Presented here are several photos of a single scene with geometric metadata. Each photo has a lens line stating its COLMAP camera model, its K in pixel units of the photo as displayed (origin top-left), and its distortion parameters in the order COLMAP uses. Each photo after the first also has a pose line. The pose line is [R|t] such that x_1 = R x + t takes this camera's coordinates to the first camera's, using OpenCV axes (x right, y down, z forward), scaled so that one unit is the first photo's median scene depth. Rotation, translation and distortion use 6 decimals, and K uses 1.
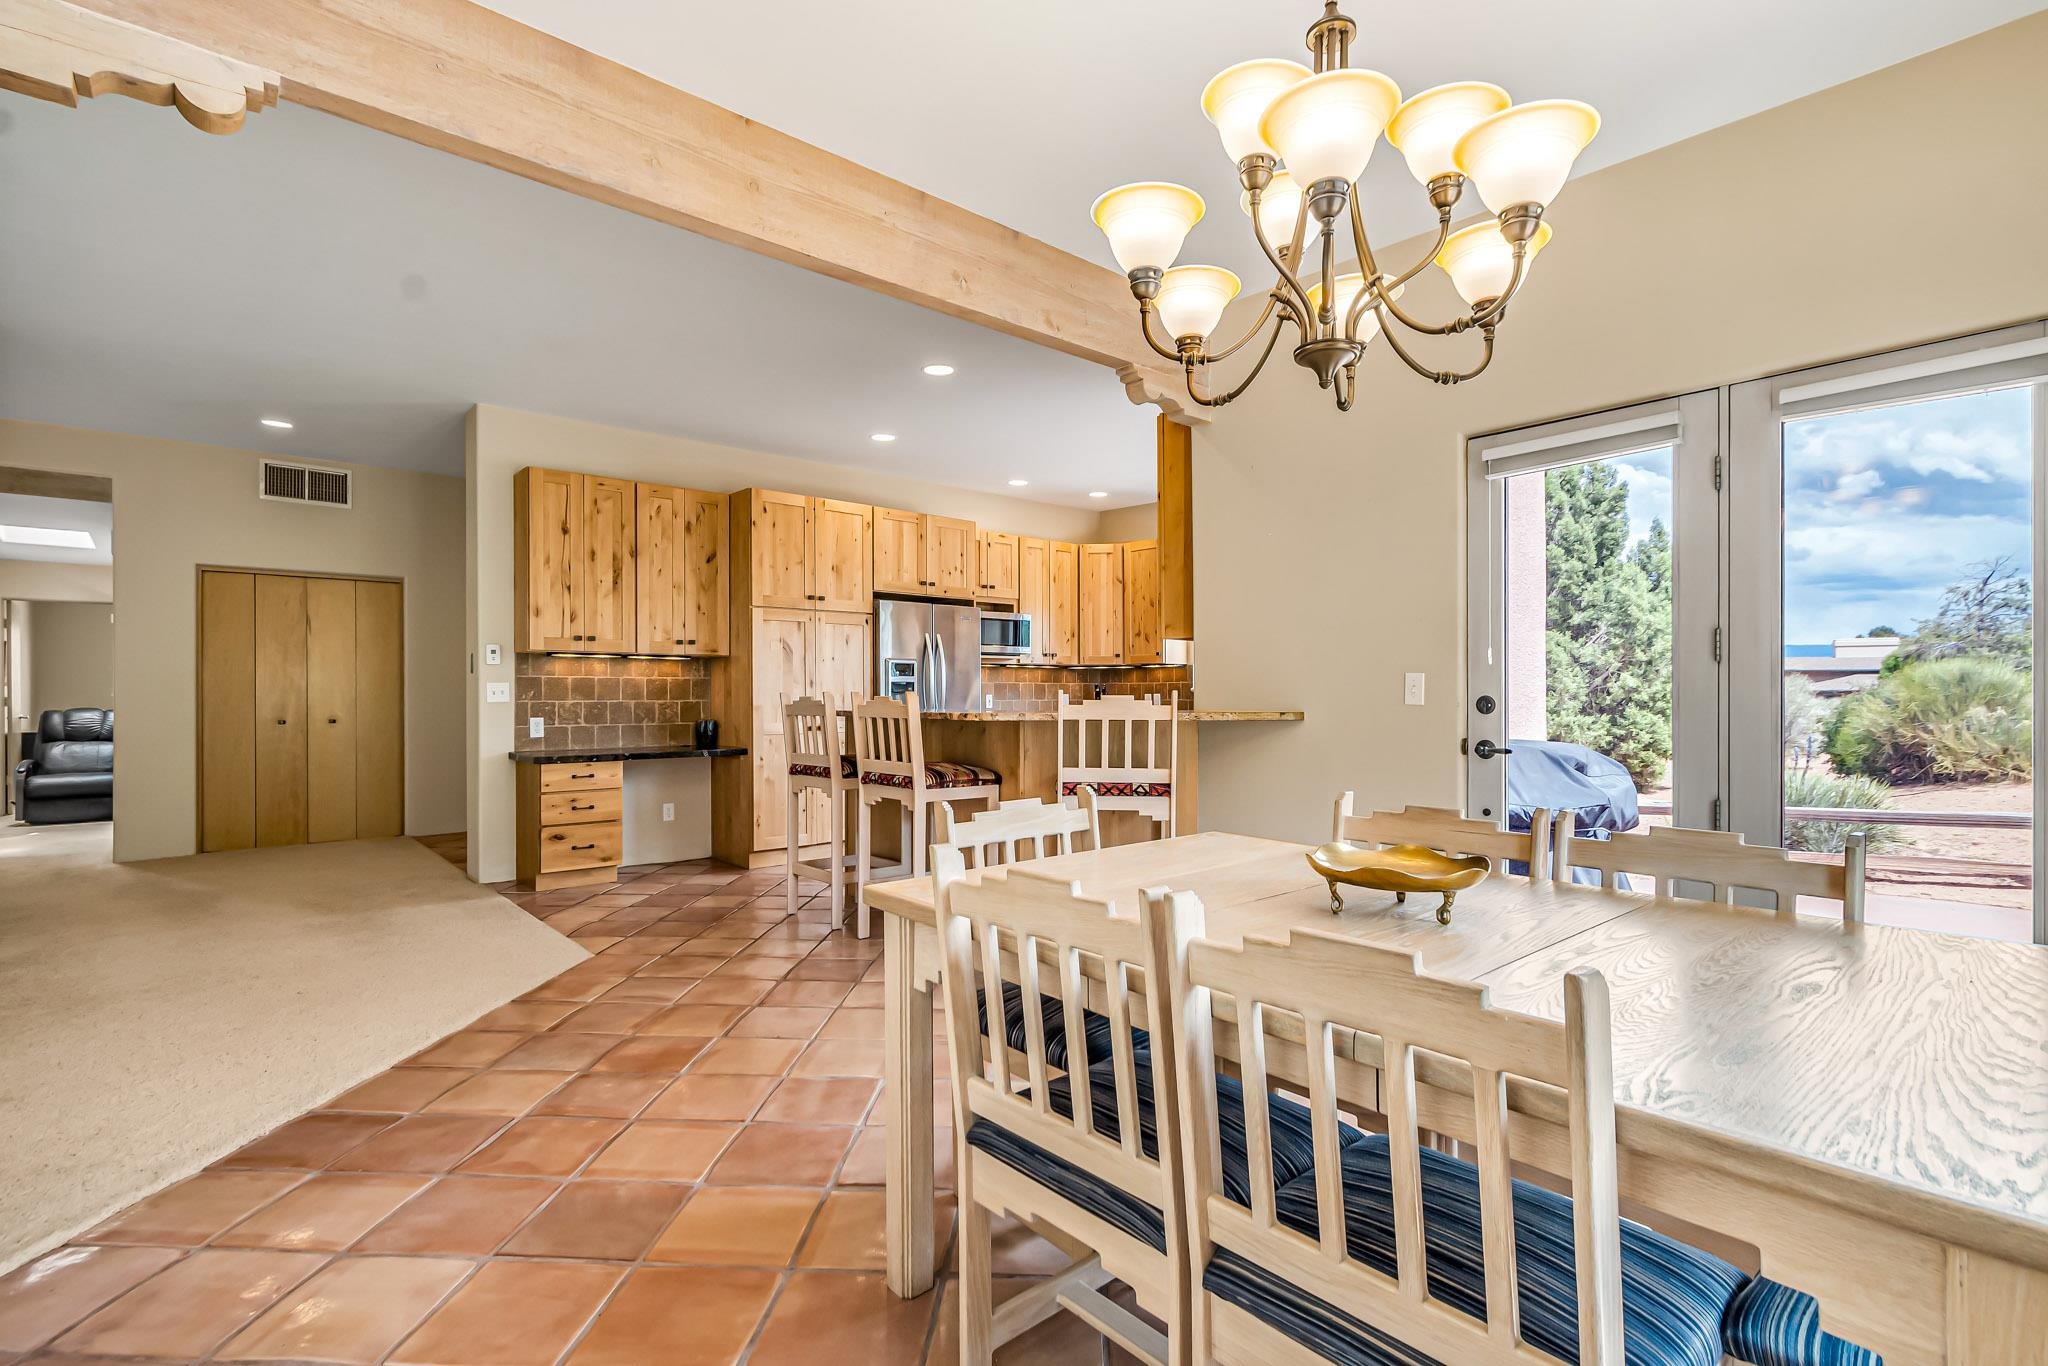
lens RADIAL K [[956.0, 0, 1023.9], [0, 956.0, 687.2], [0, 0, 1]] dist [-0.000024, 0.001432]
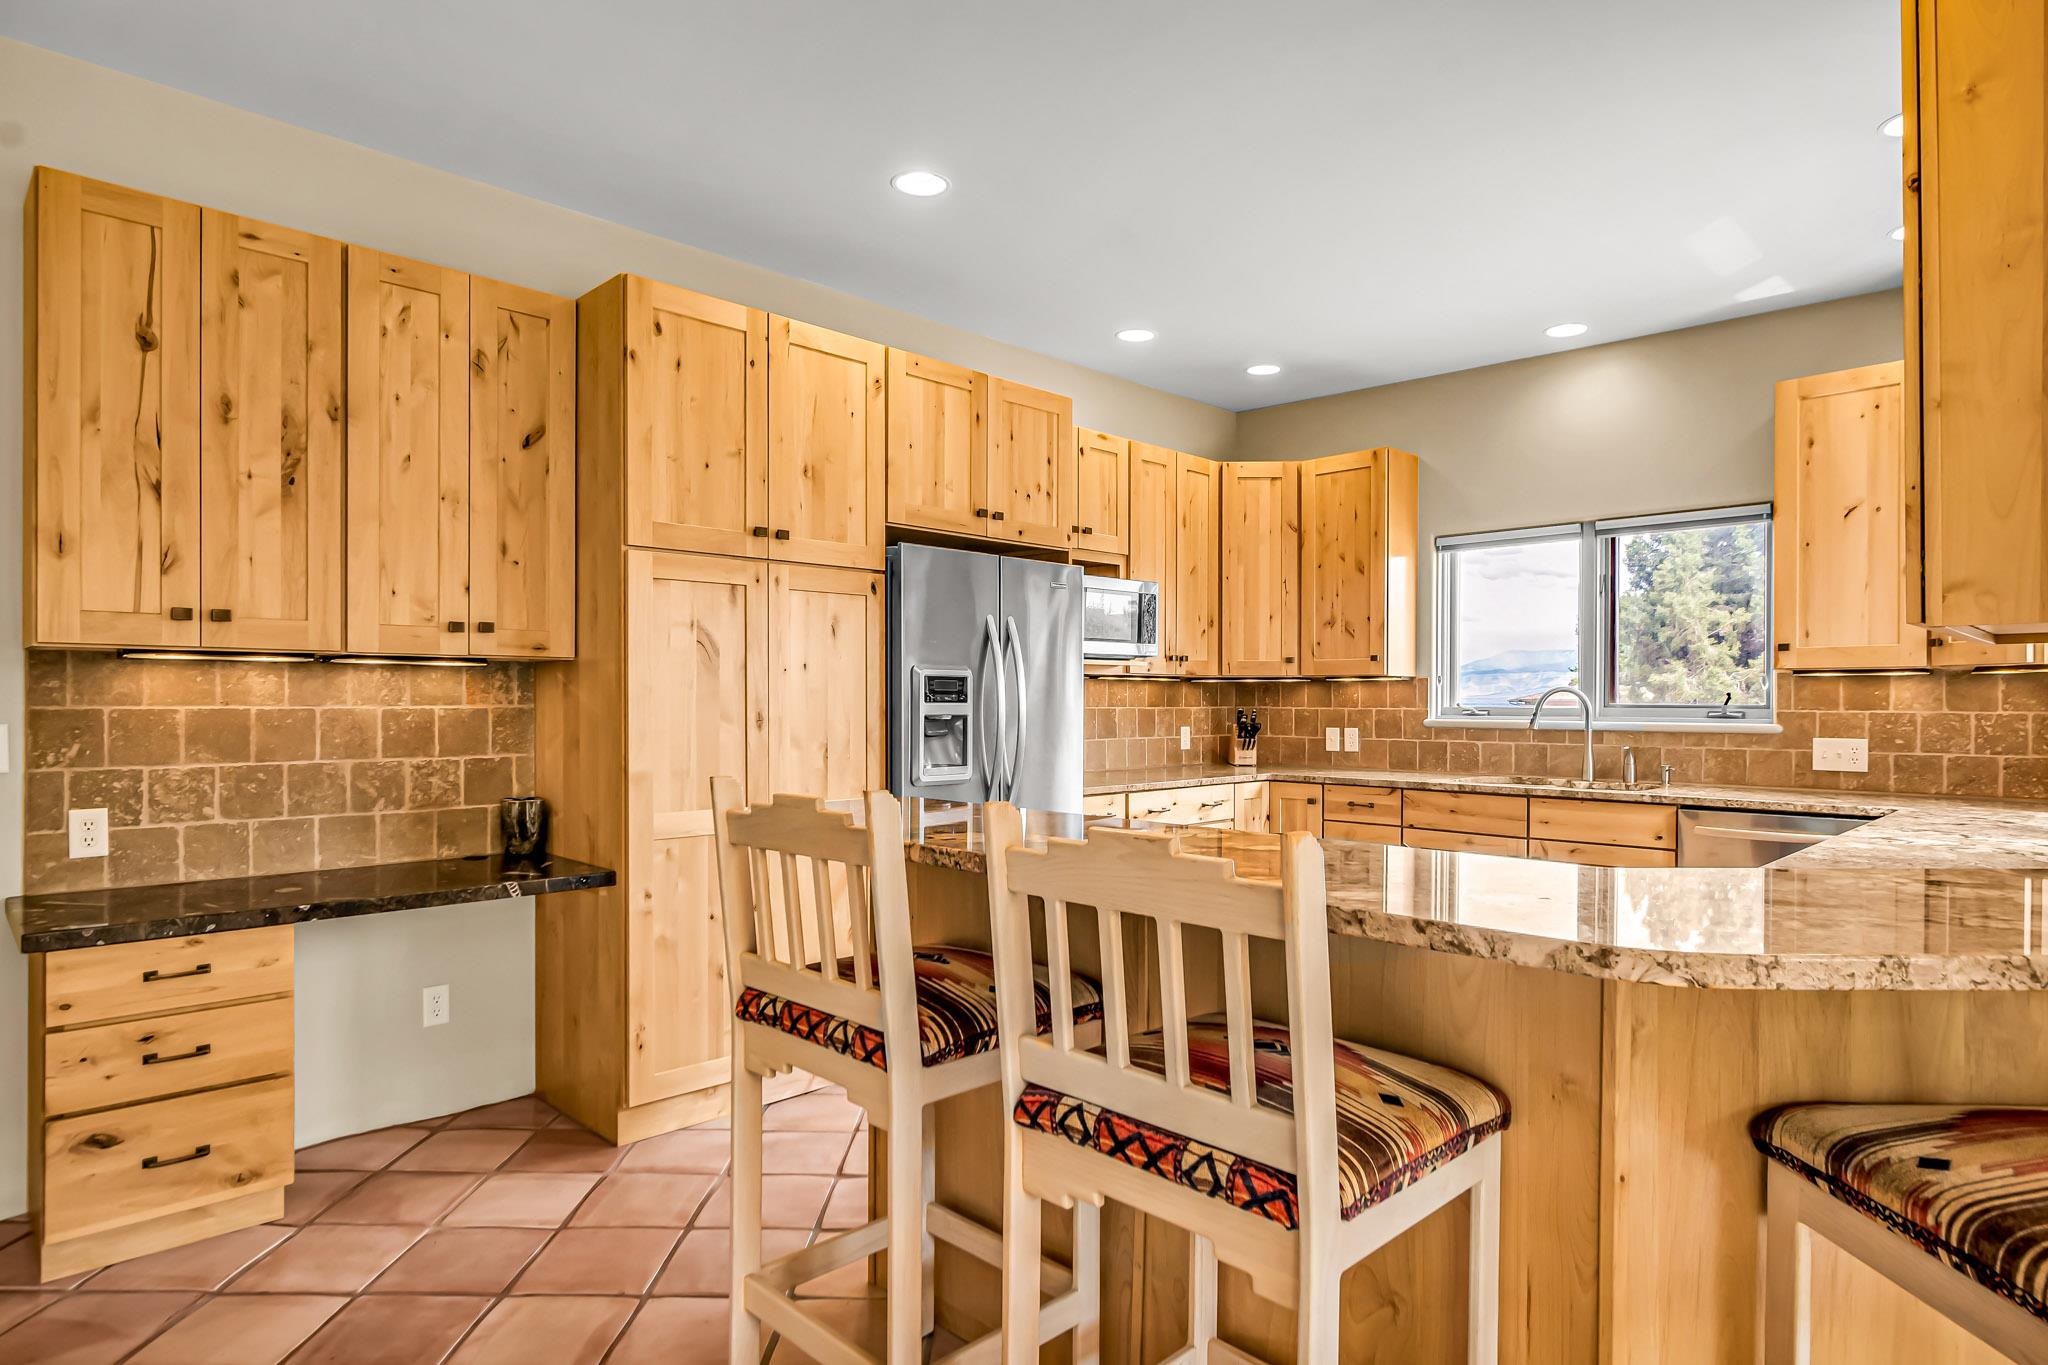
lens RADIAL K [[1131.8, 0, 1027.5], [0, 1131.8, 699.4], [0, 0, 1]] dist [0.005585, -0.008181]
pose [[0.997989, 0.005306, 0.063167, -0.129586], [-0.005864, 0.999945, 0.008663, -0.019583], [-0.063118, -0.009016, 0.997965, 0.455808]]
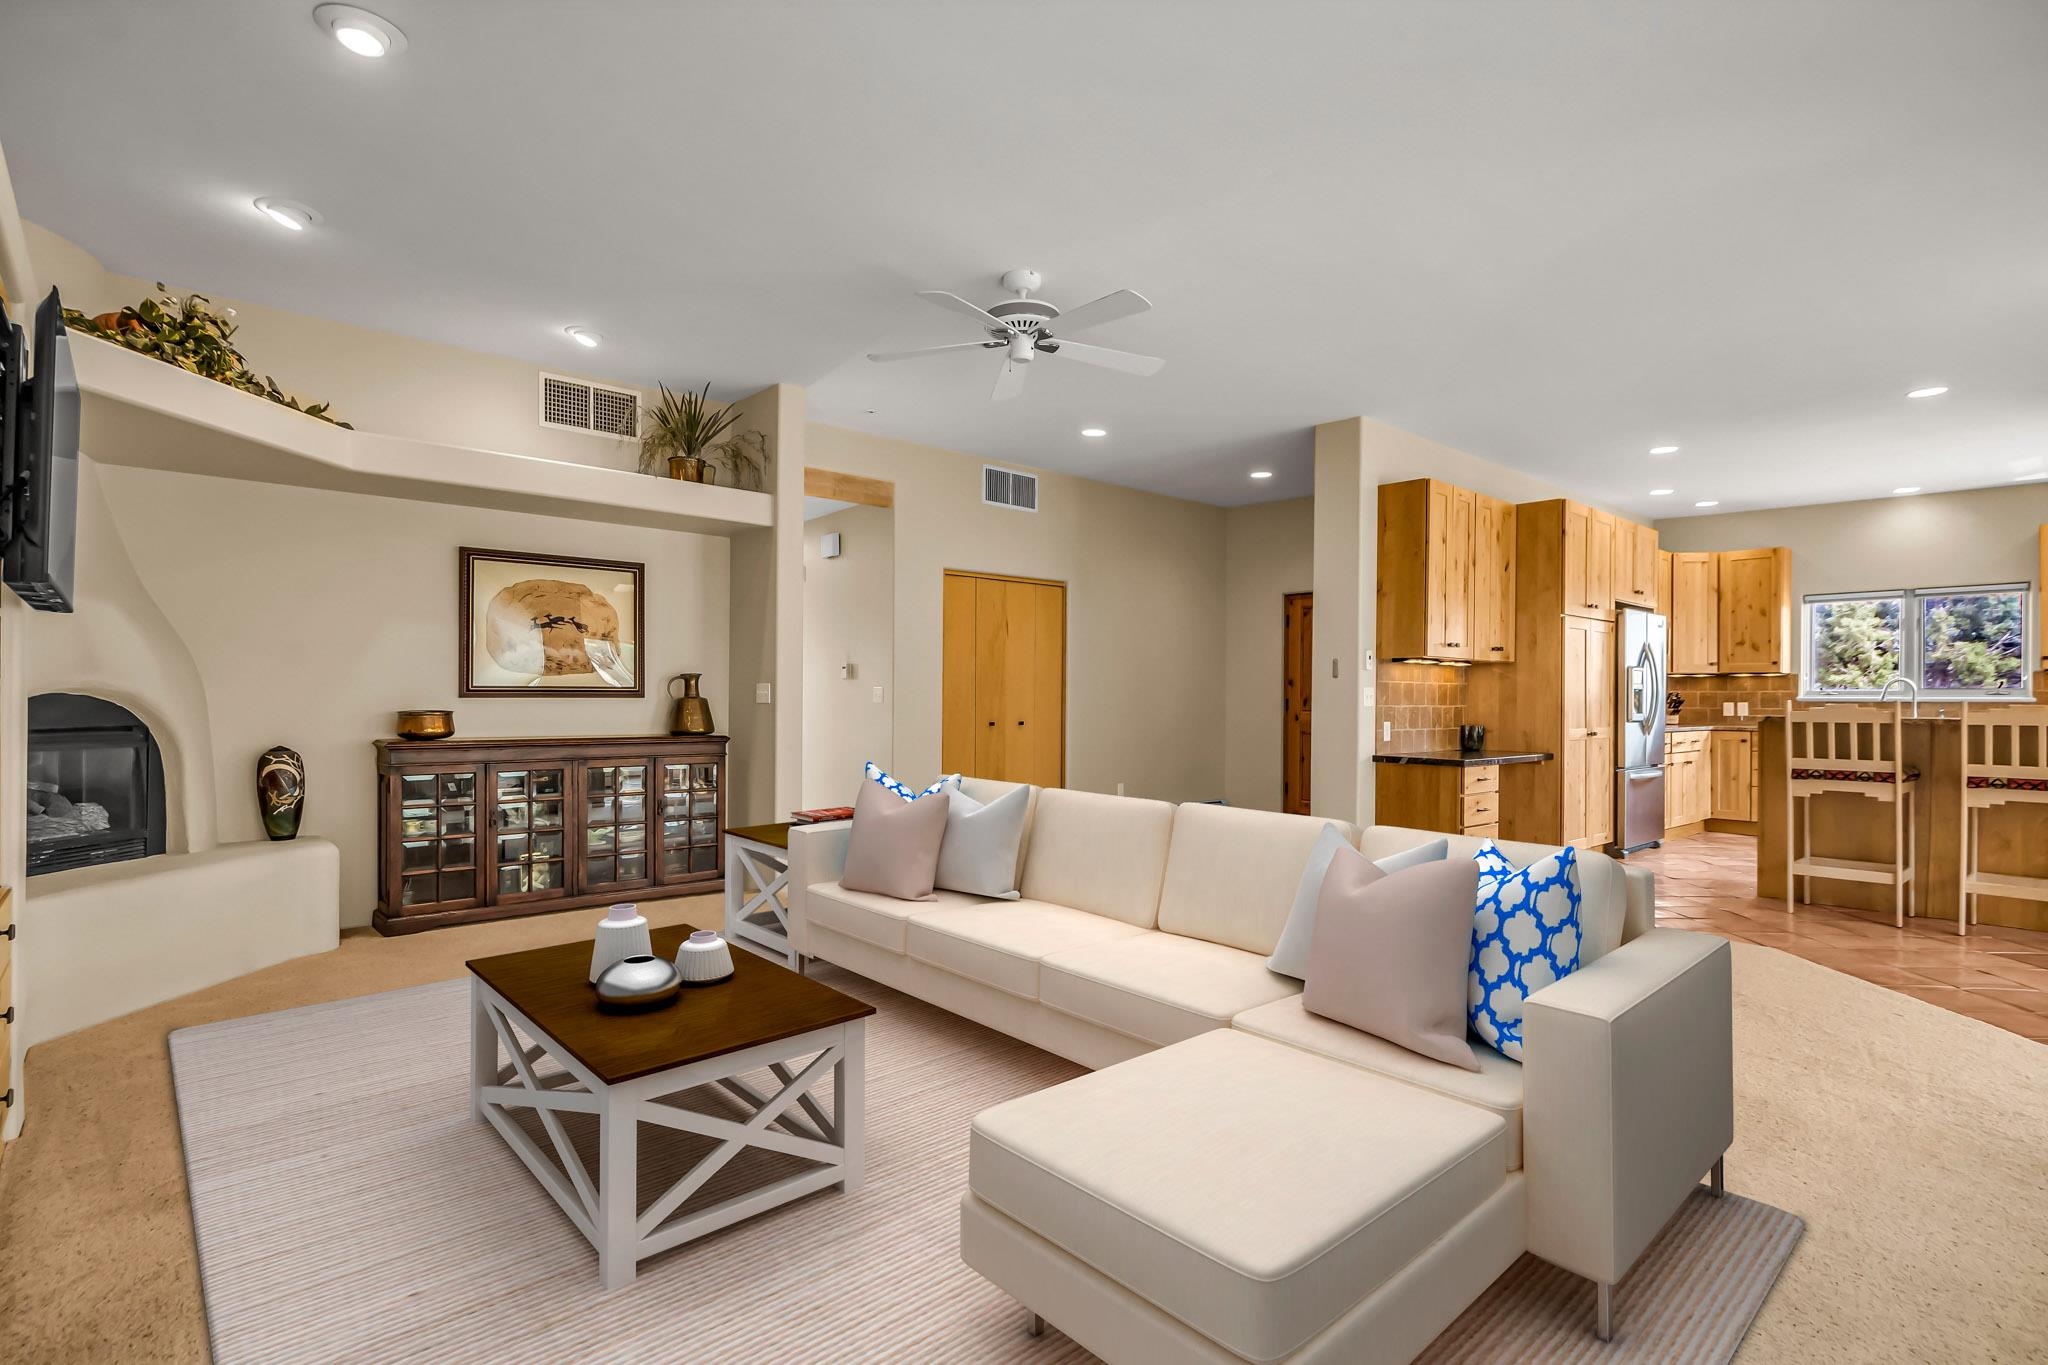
lens RADIAL K [[993.0, 0, 1034.3], [0, 993.0, 699.5], [0, 0, 1]] dist [0.005027, -0.001619]
pose [[0.999952, 0.008984, 0.003898, -0.823055], [-0.009018, 0.999922, 0.008635, 0.002071], [-0.003820, -0.008669, 0.999955, -0.061484]]
